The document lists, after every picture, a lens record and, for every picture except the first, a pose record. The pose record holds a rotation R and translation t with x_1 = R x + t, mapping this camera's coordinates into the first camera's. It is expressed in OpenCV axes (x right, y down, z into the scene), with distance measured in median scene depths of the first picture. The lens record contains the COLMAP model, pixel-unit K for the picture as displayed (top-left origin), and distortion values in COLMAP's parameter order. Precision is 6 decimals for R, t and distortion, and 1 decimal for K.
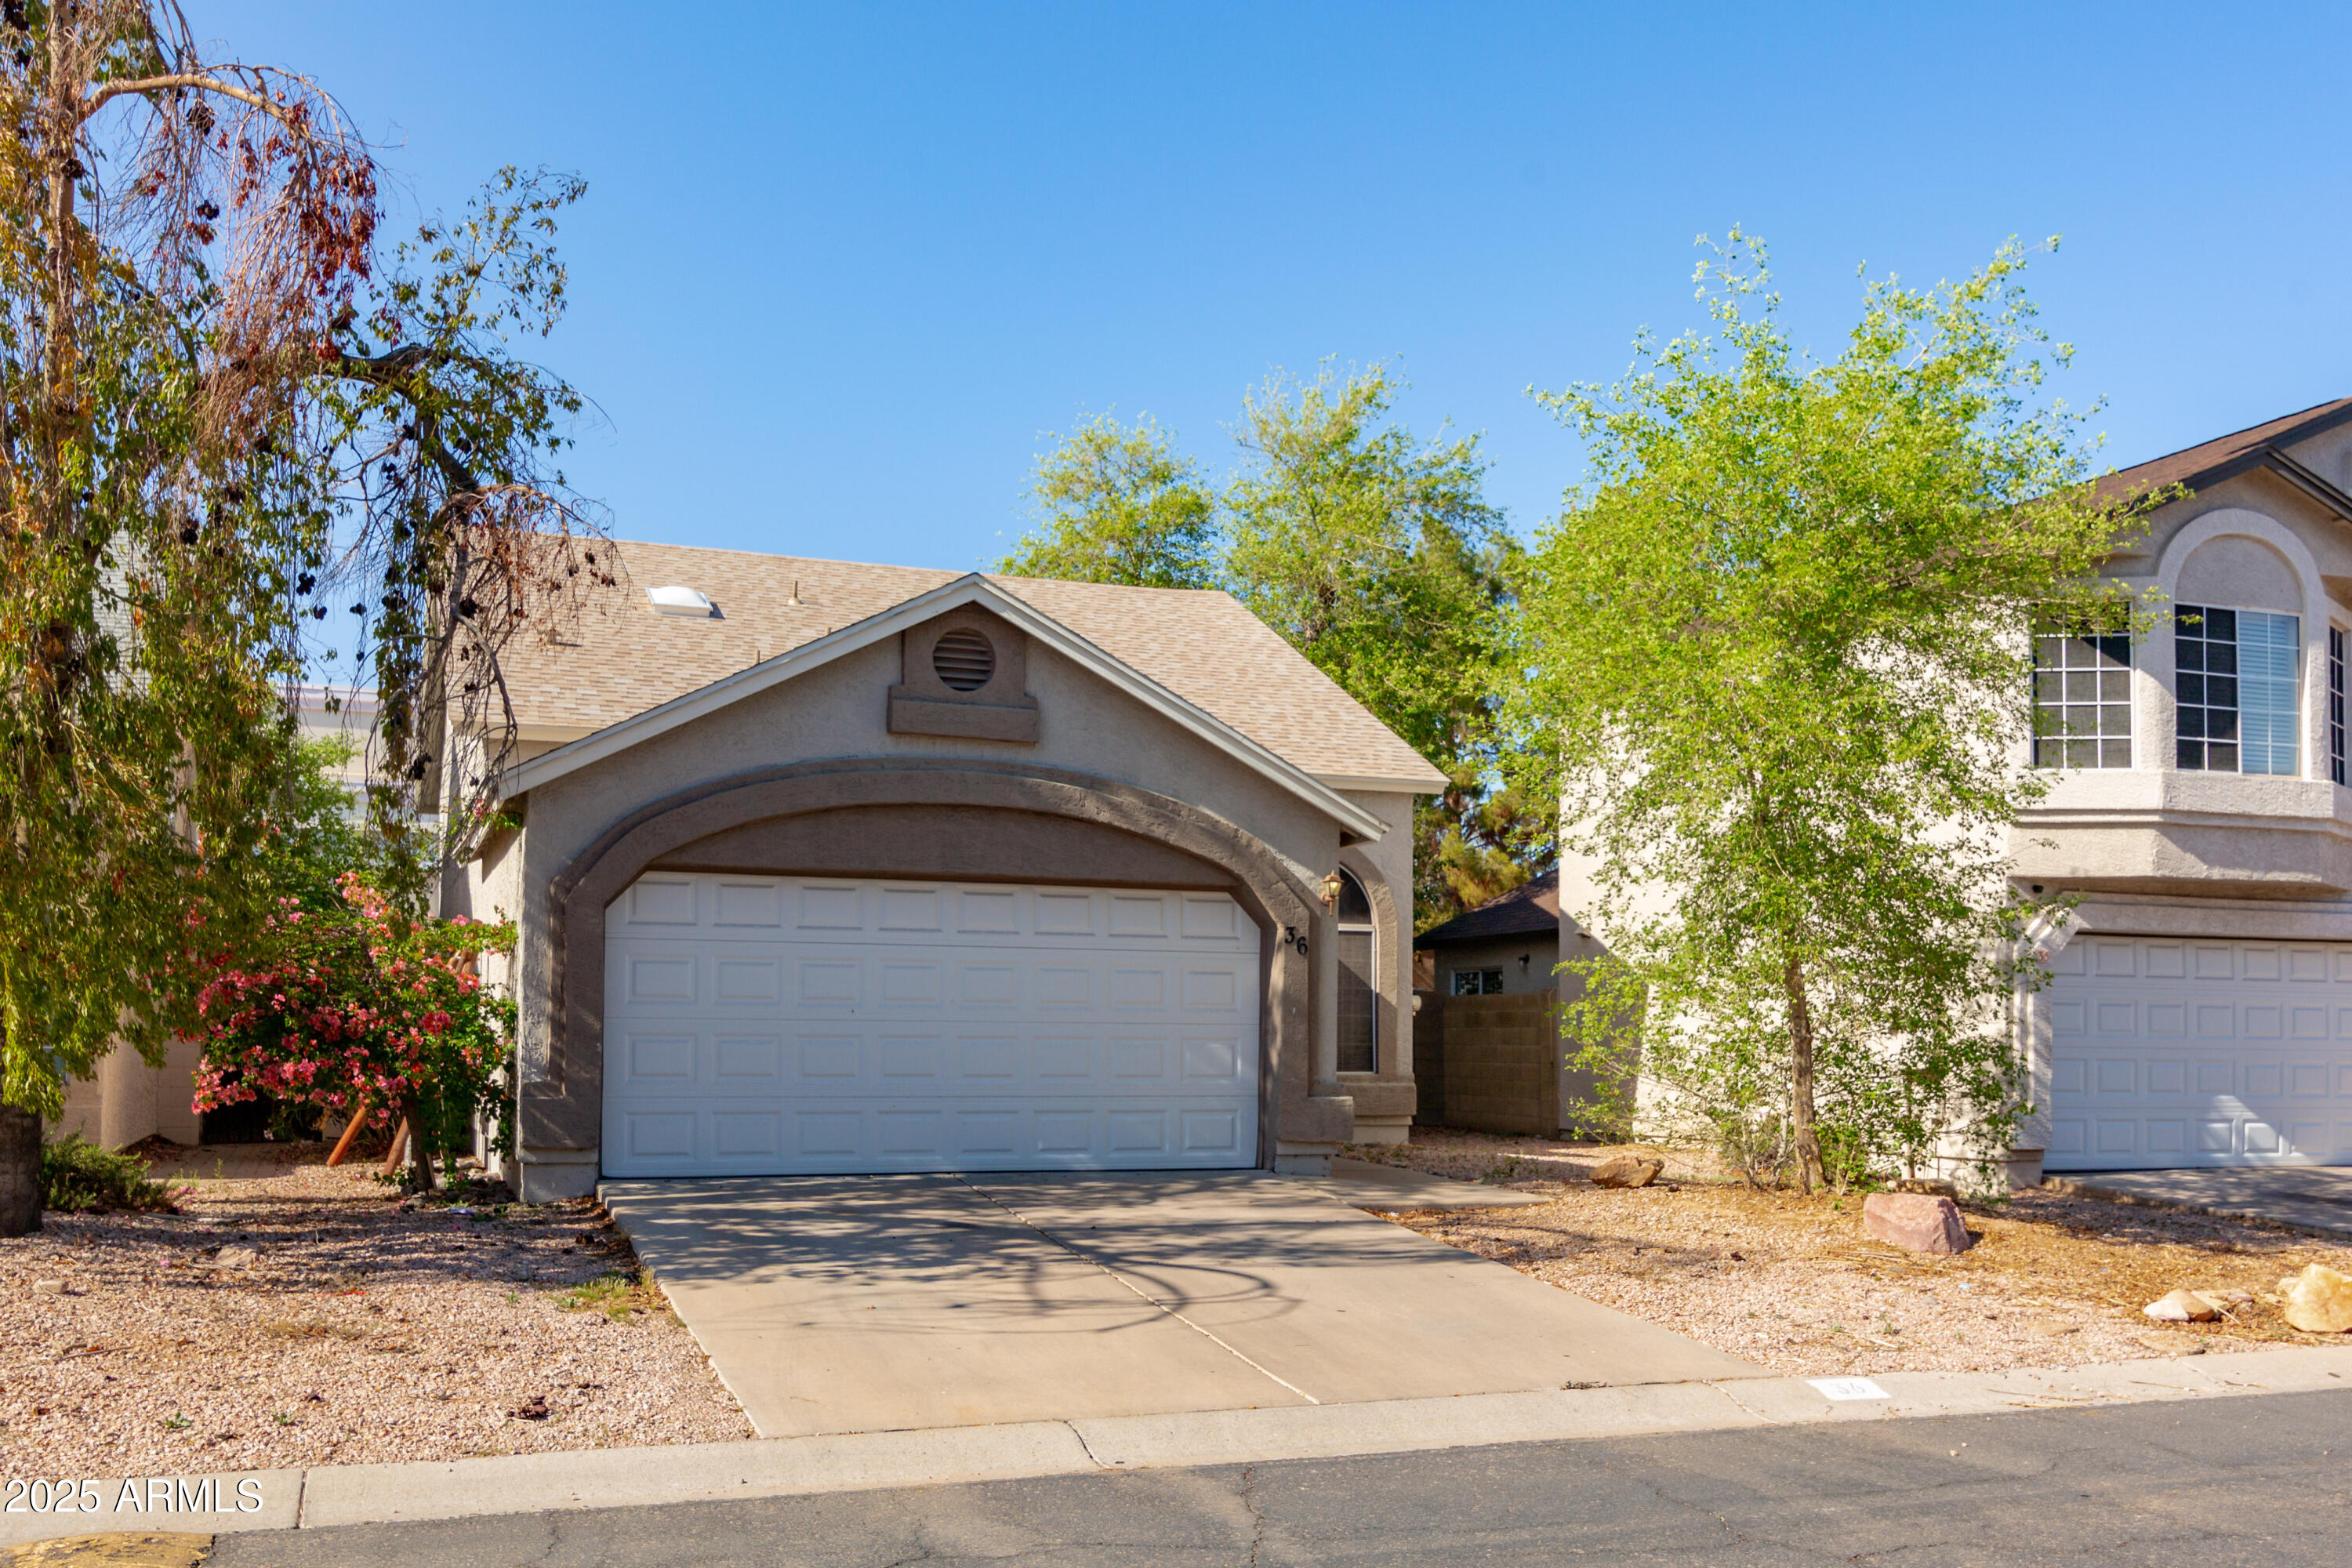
lens RADIAL K [[1889.3, 0, 1176.0], [0, 1889.3, 784.0], [0, 0, 1]] dist [-0.004731, -0.000861]
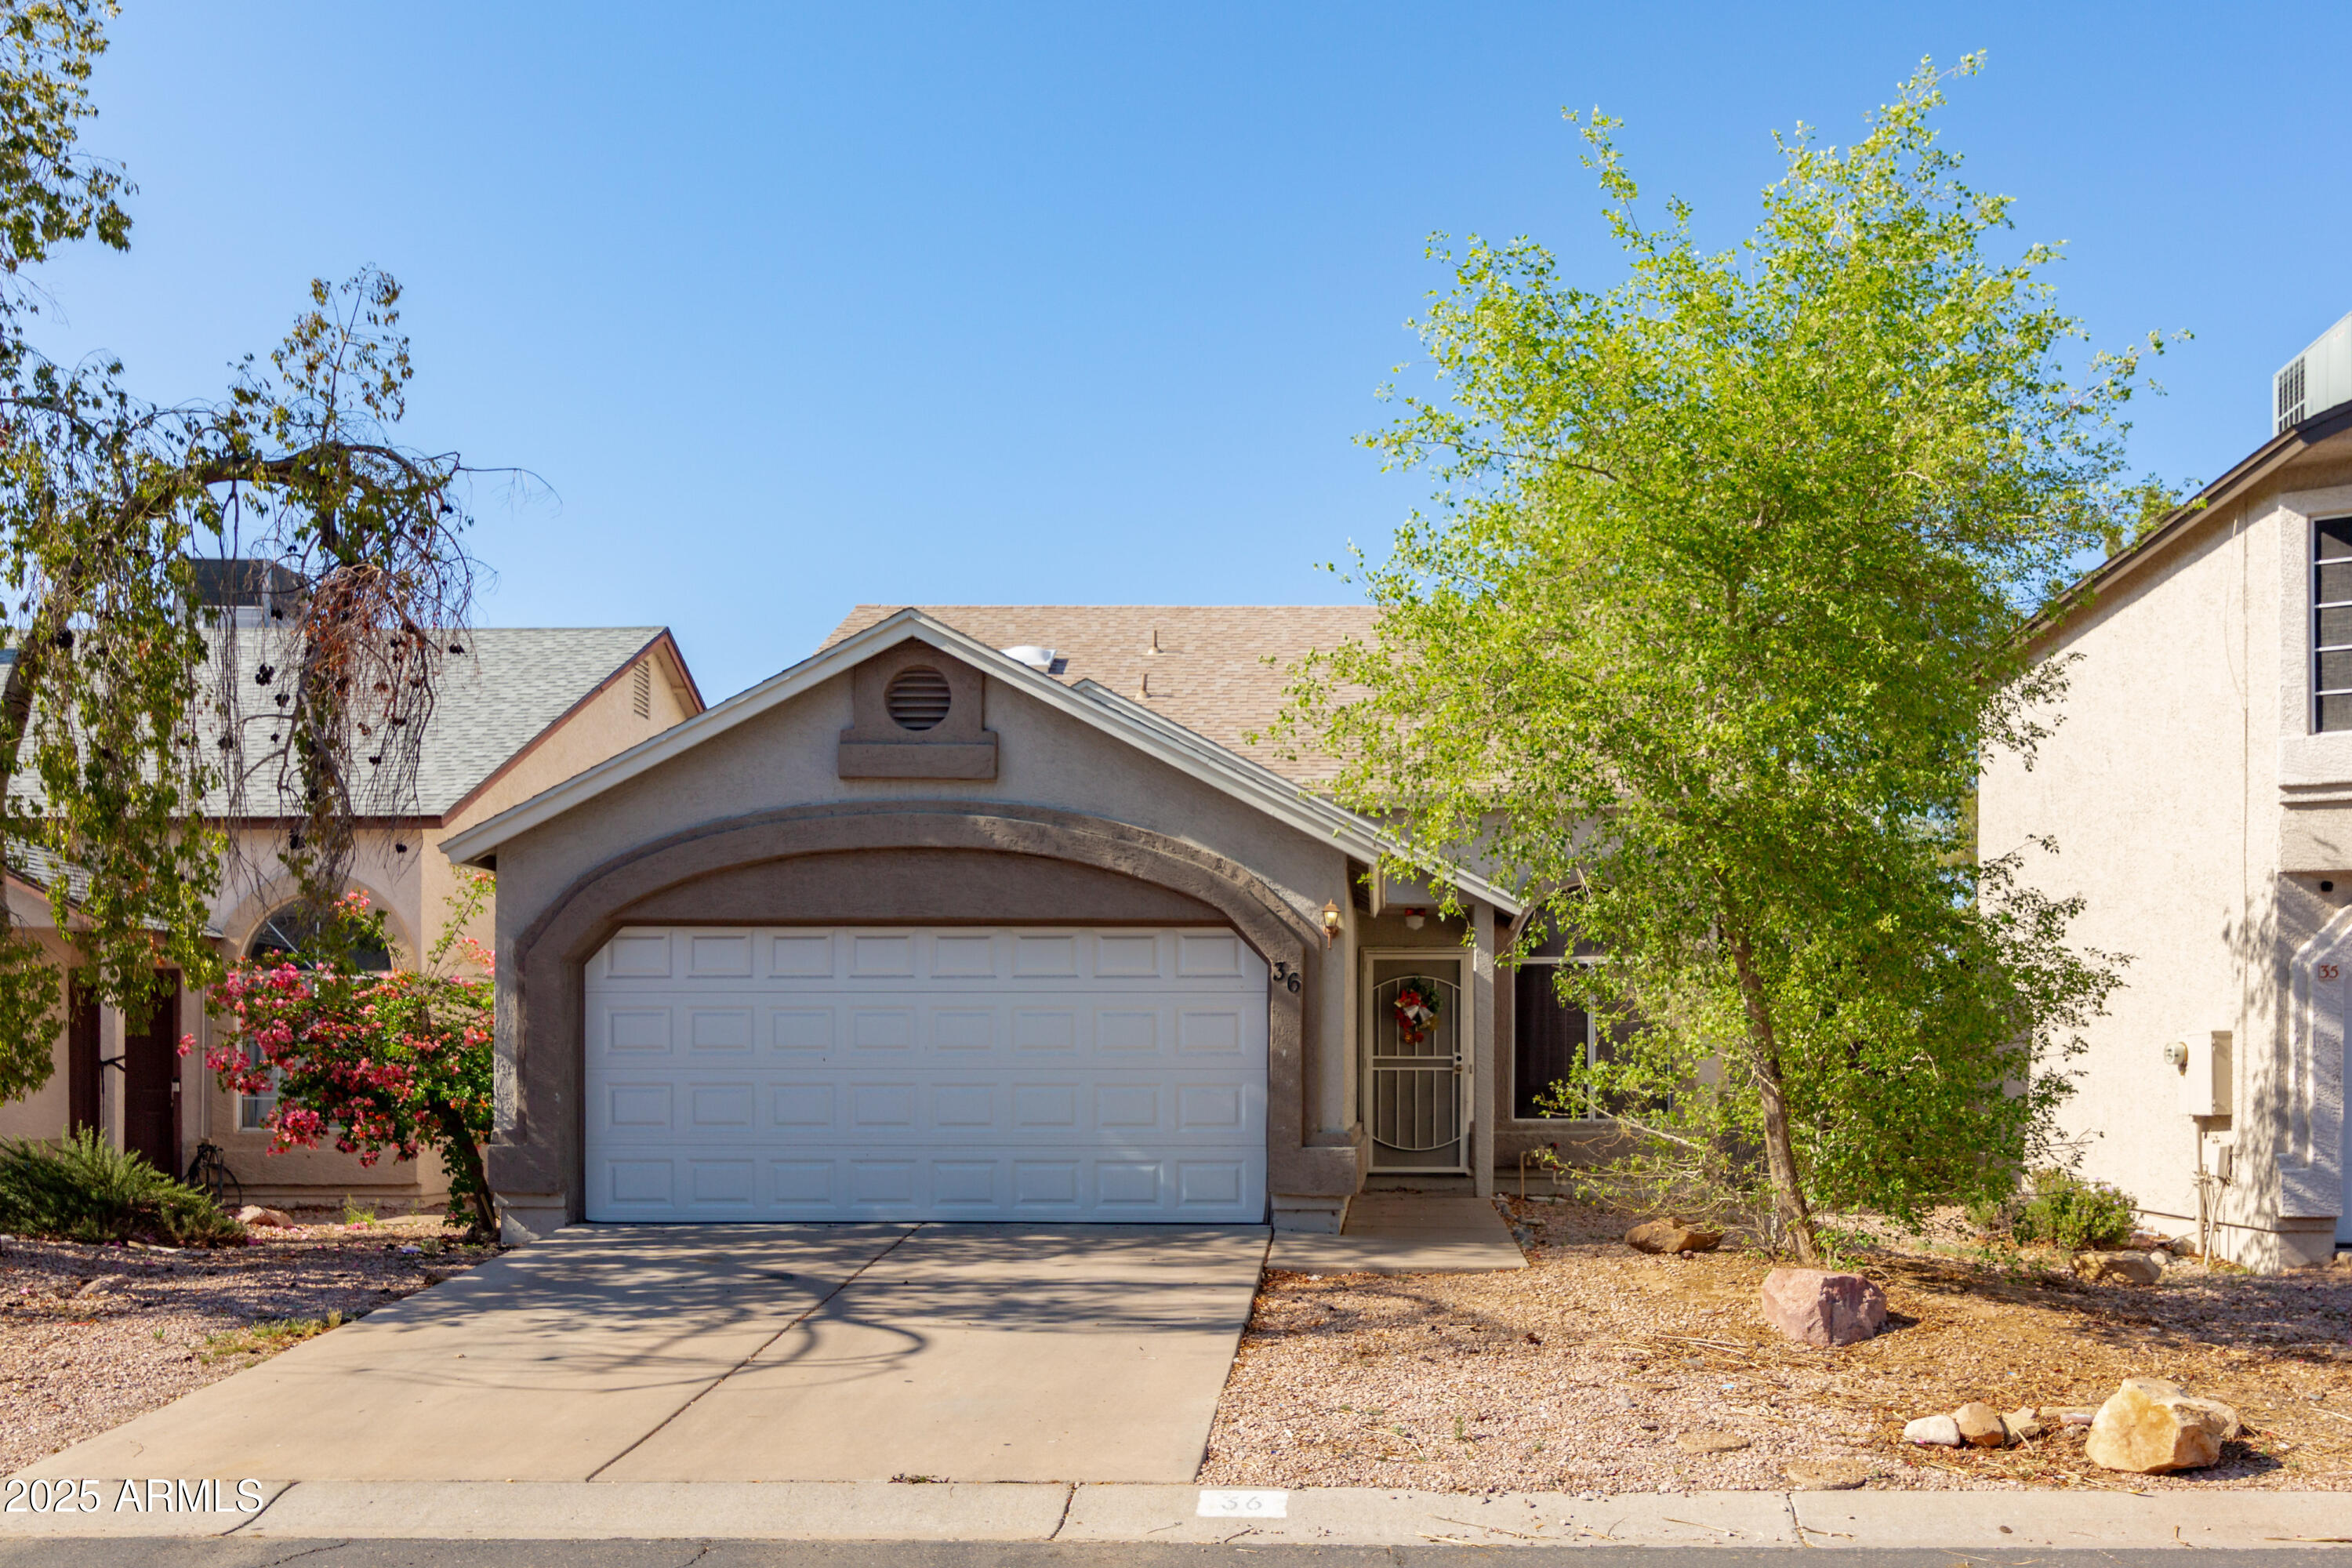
lens RADIAL K [[1907.8, 0, 1176.0], [0, 1907.8, 866.8], [0, 0, 1]] dist [0.002413, -0.000399]
pose [[0.941053, -0.045726, -0.335155, 0.348278], [0.052287, 0.998576, 0.010575, 0.018002], [0.334194, -0.027476, 0.942104, 0.118673]]
